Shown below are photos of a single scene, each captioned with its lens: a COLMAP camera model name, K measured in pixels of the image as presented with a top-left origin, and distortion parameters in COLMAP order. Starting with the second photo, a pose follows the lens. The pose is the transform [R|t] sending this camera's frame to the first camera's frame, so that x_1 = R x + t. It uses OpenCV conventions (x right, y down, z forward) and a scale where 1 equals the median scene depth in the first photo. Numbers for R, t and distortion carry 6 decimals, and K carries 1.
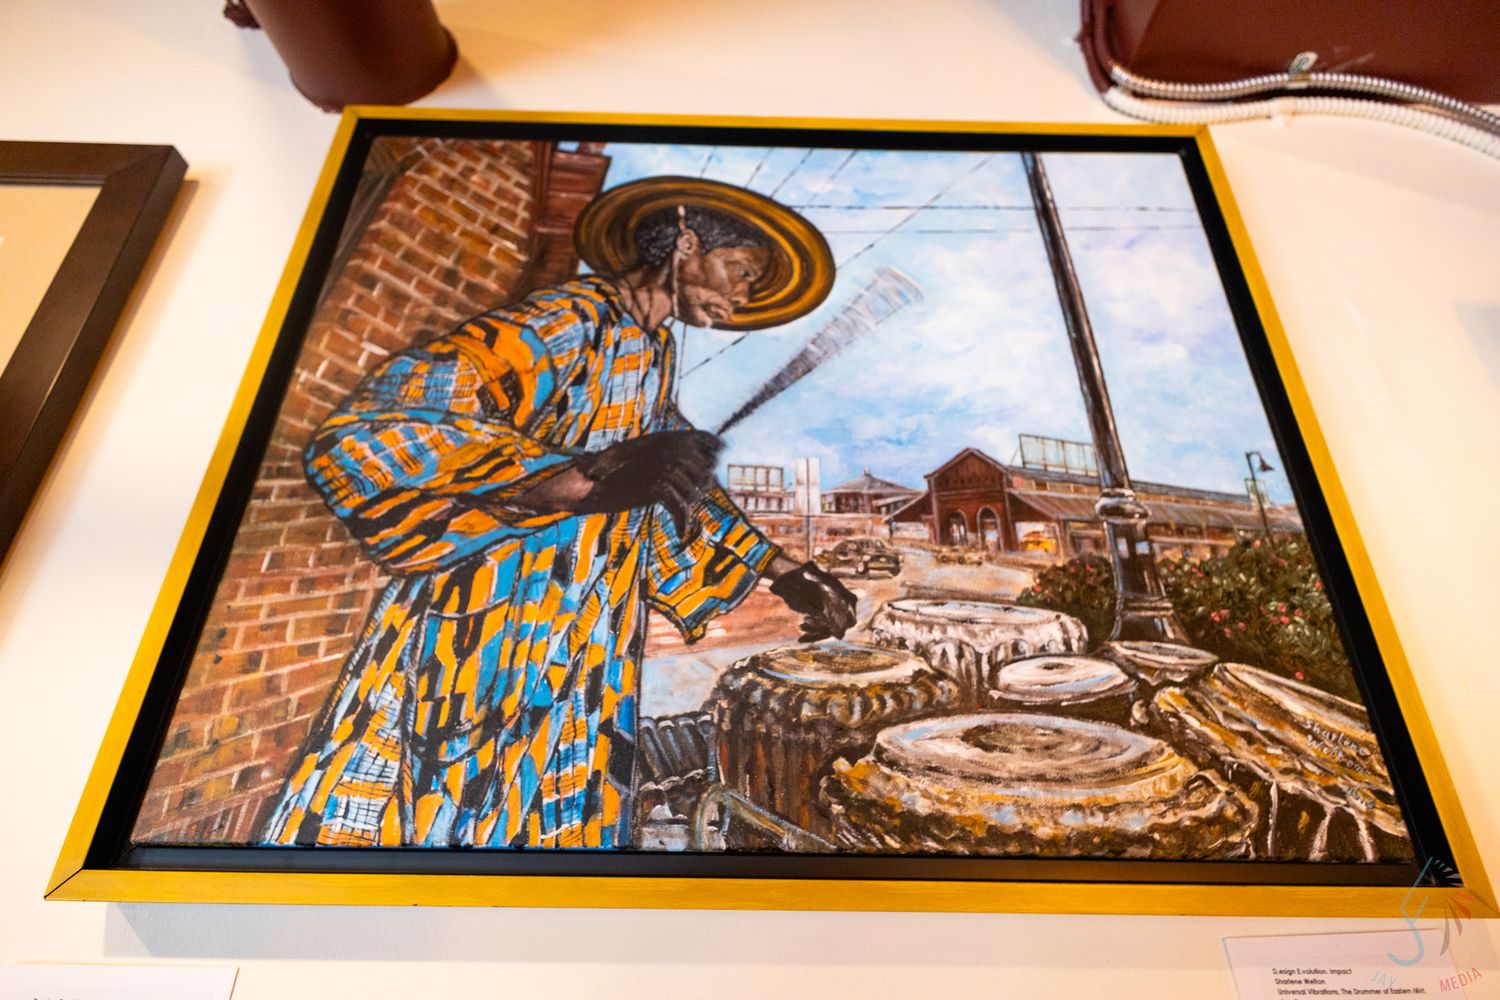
lens RADIAL K [[685.4, 0, 752.3], [0, 685.4, 499.8], [0, 0, 1]] dist [0.002994, -0.000599]
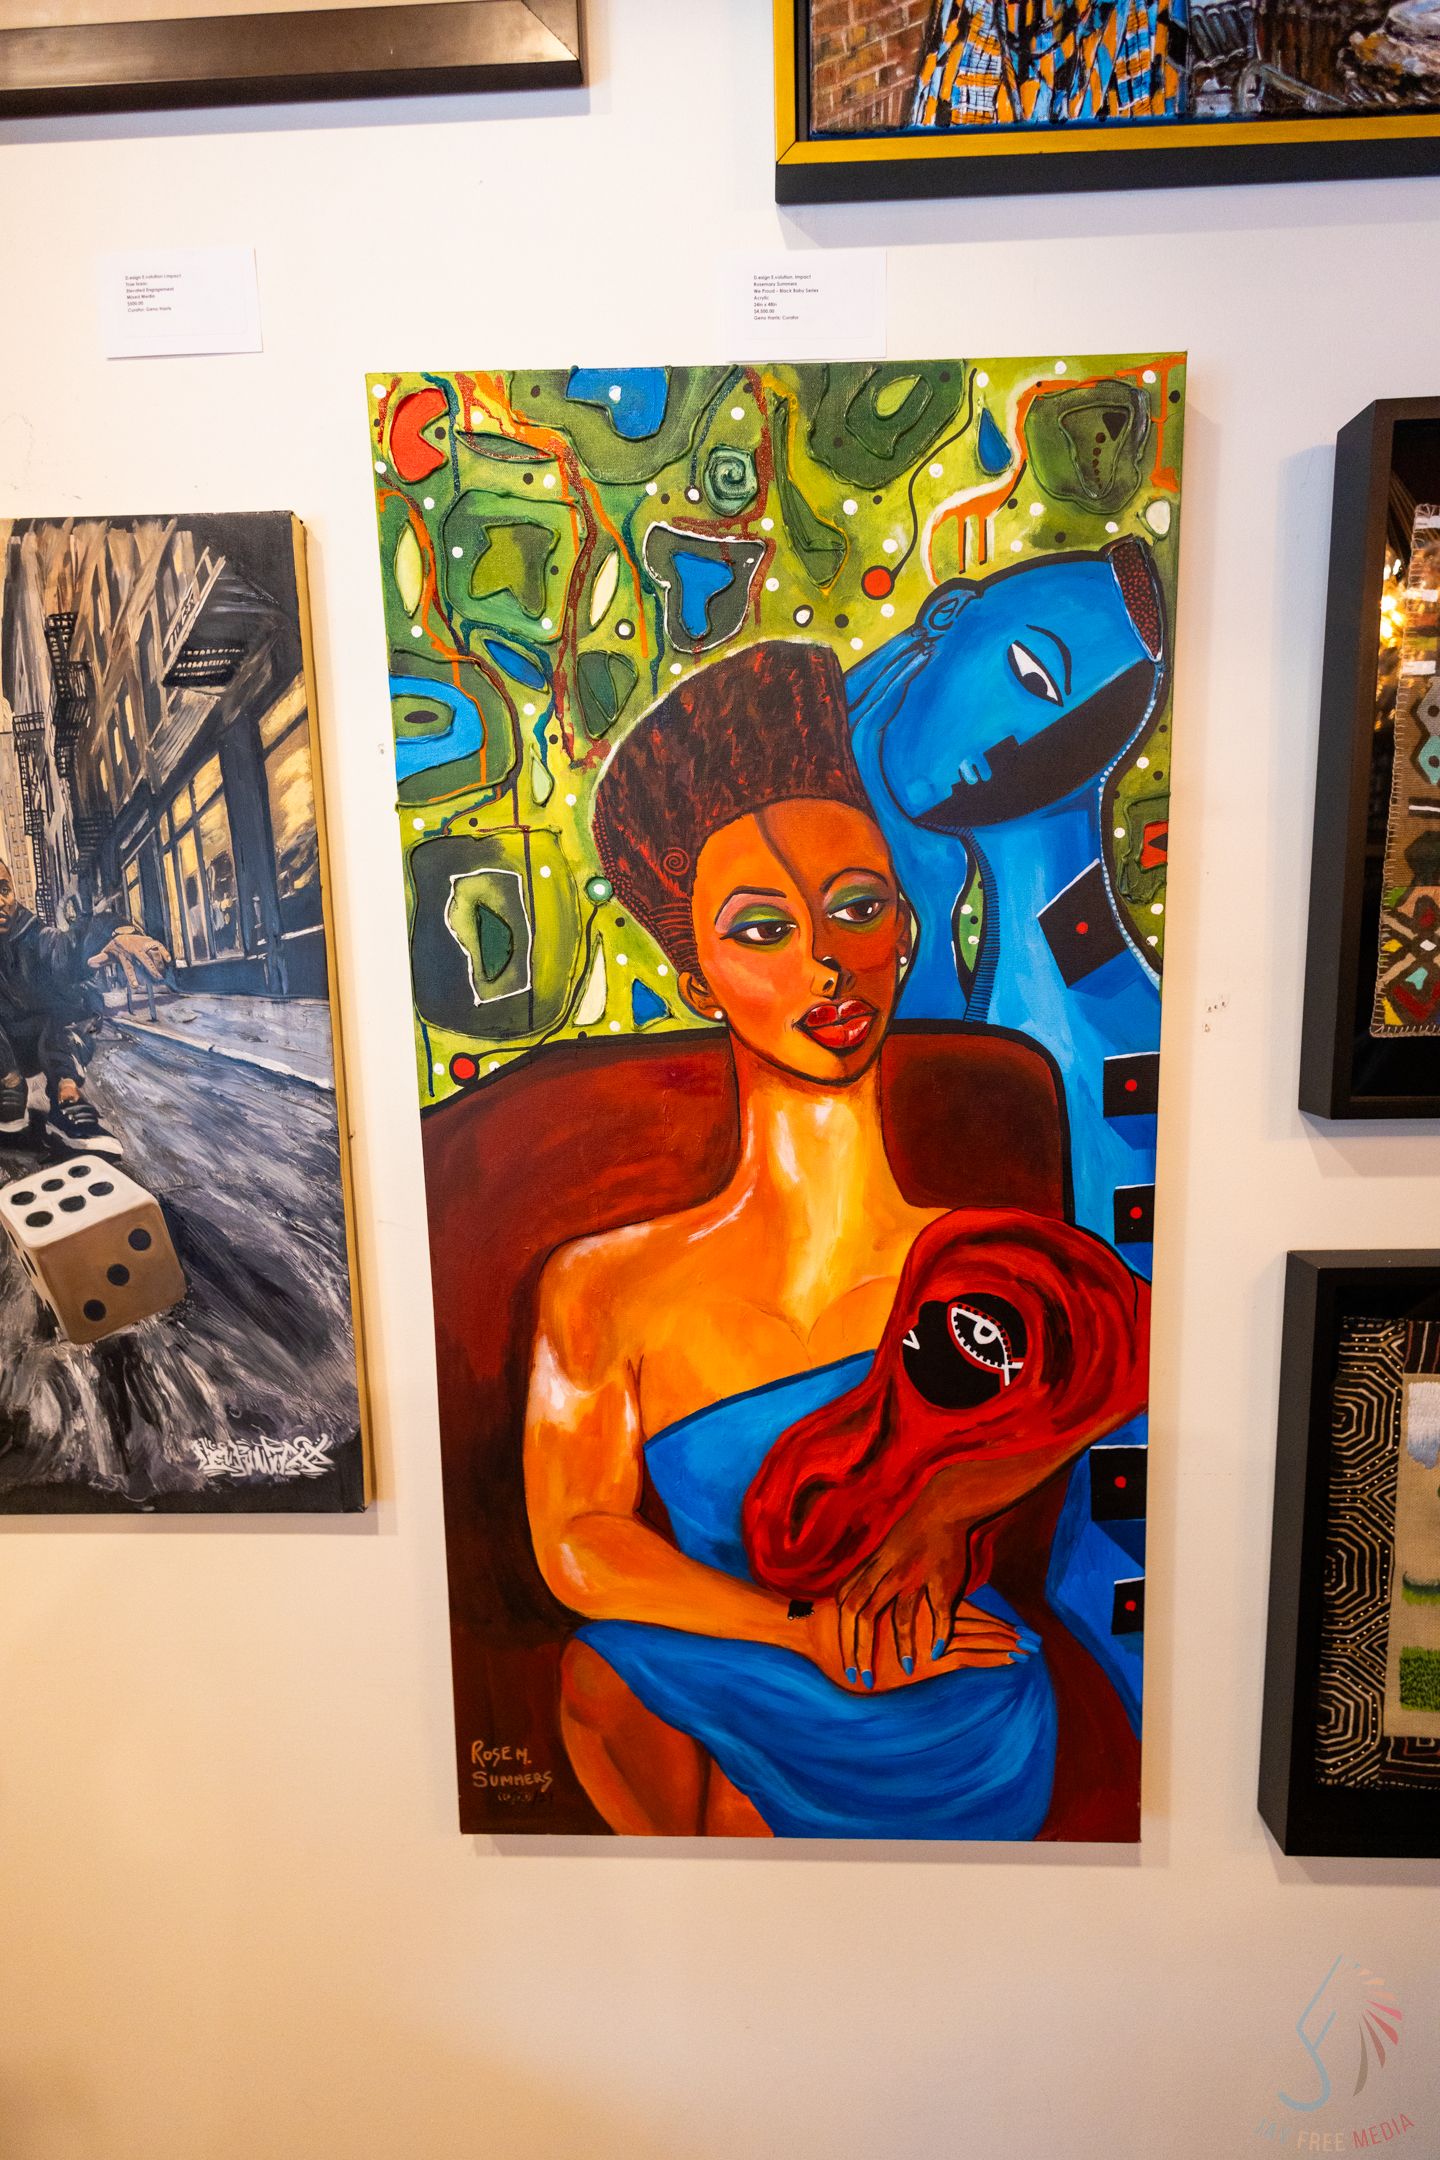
lens RADIAL K [[987.0, 0, 722.2], [0, 987.0, 1068.9], [0, 0, 1]] dist [0.002994, -0.000599]
pose [[0.998334, -0.029615, -0.049510, -0.990943], [0.051032, 0.853593, 0.518436, 1.002193], [0.026908, -0.520099, 0.853682, -1.539194]]
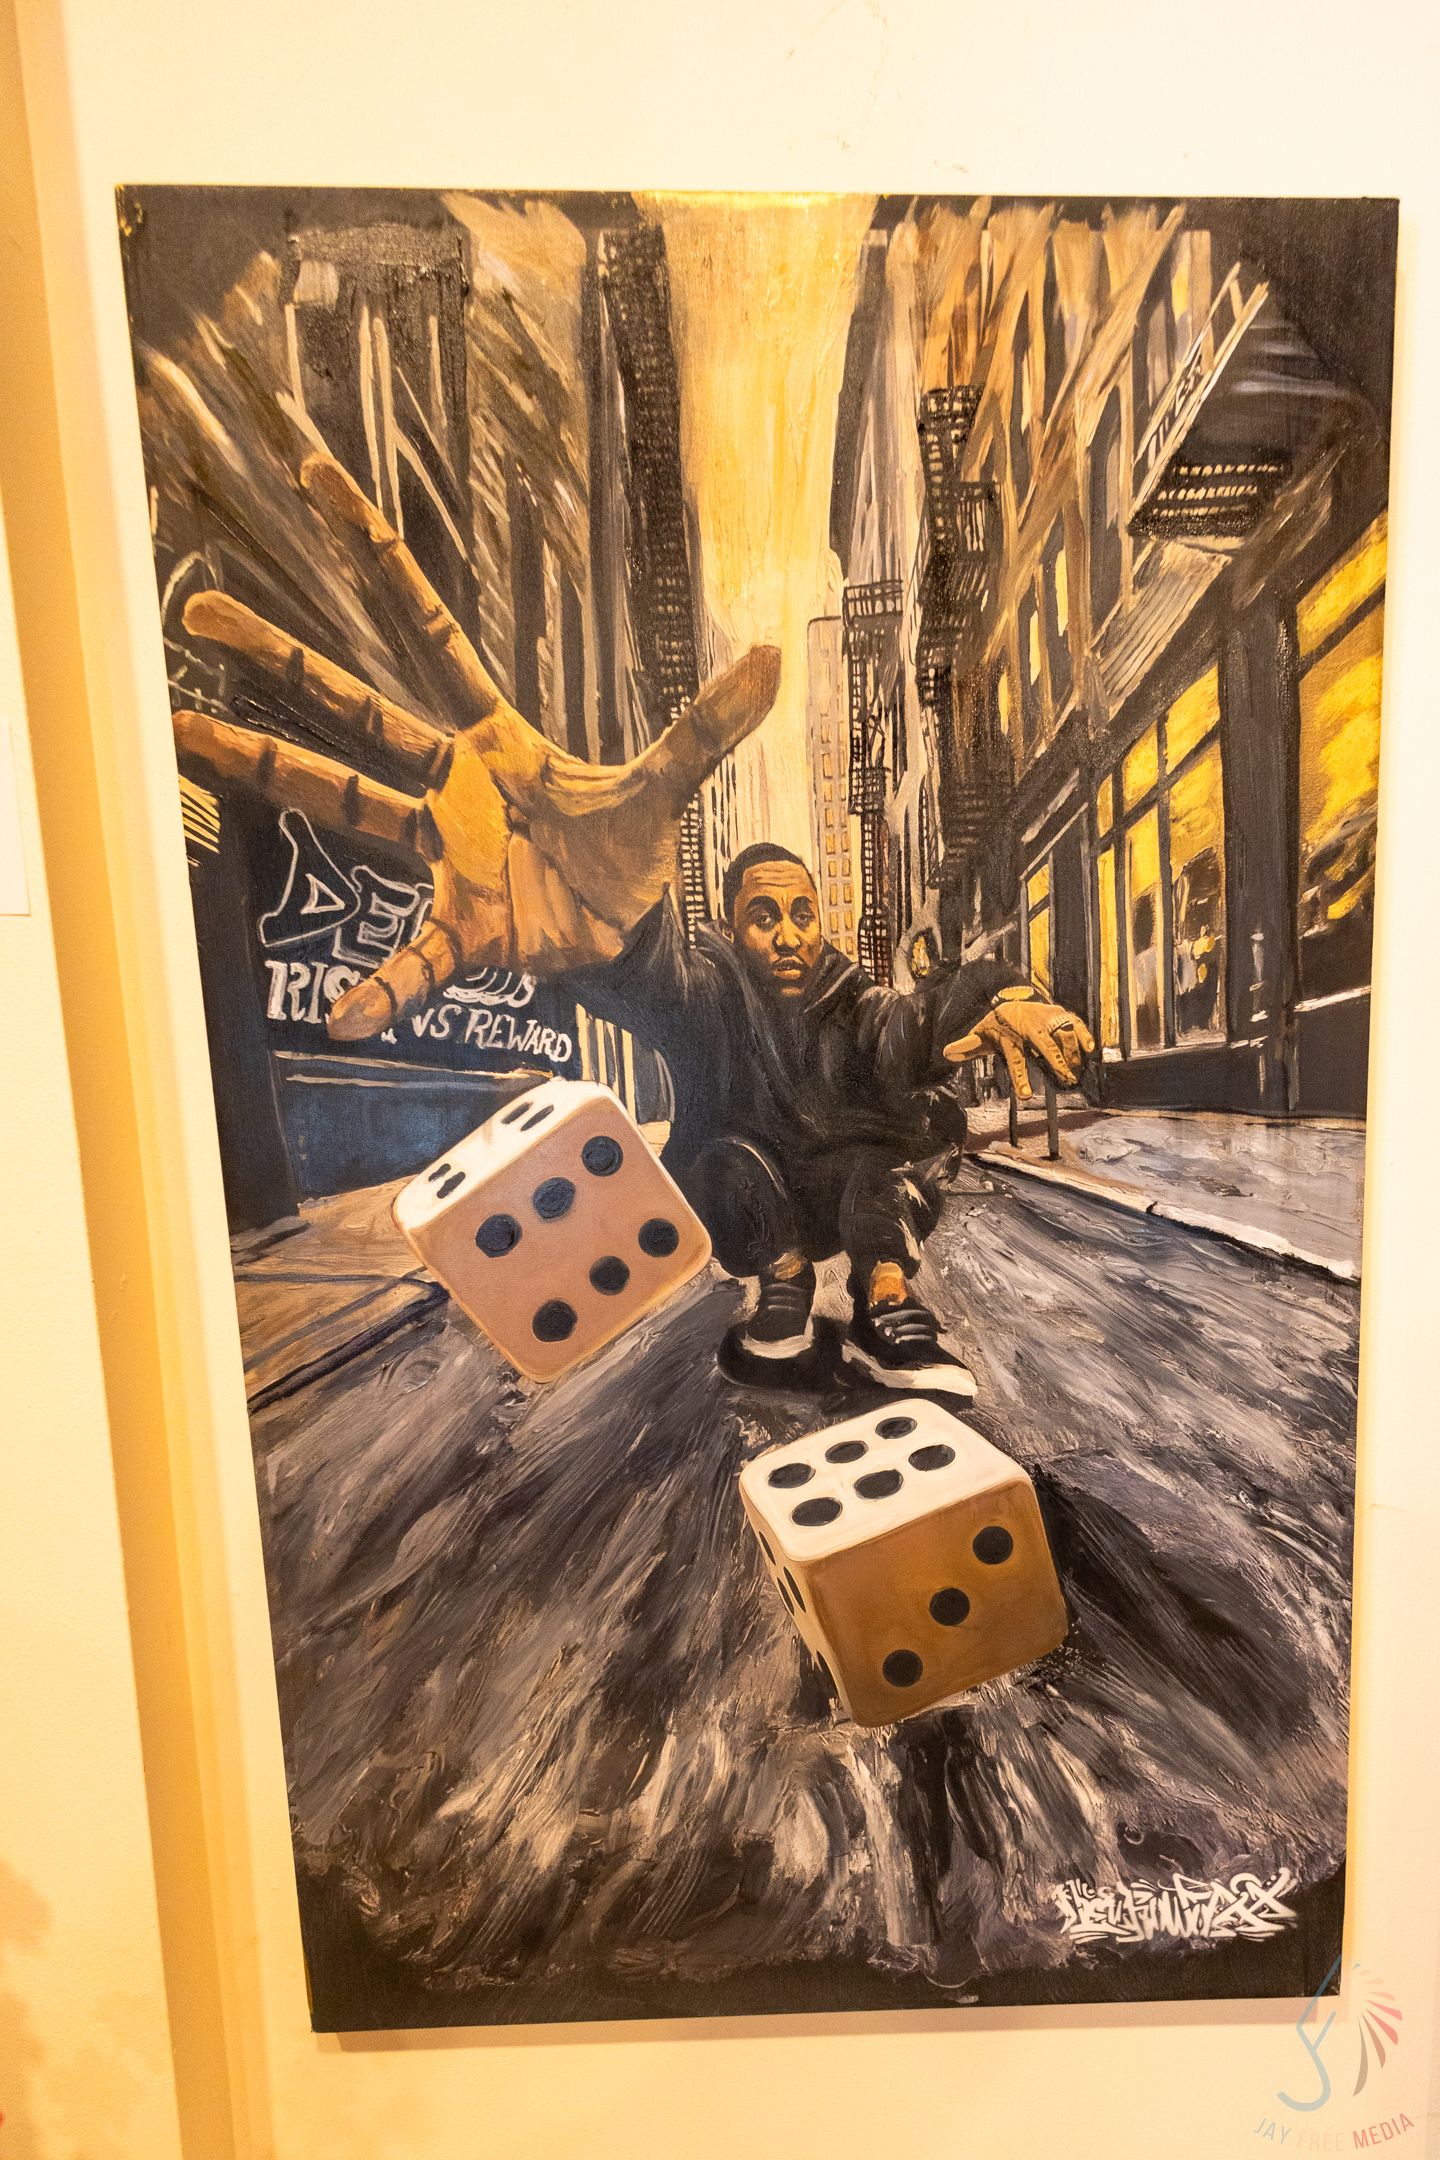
lens RADIAL K [[987.0, 0, 717.9], [0, 987.0, 1089.0], [0, 0, 1]] dist [0.002994, -0.000599]
pose [[0.999573, -0.026970, -0.011230, -2.709047], [0.028797, 0.844851, 0.534226, 1.254167], [-0.004920, -0.534322, 0.845267, -0.632465]]
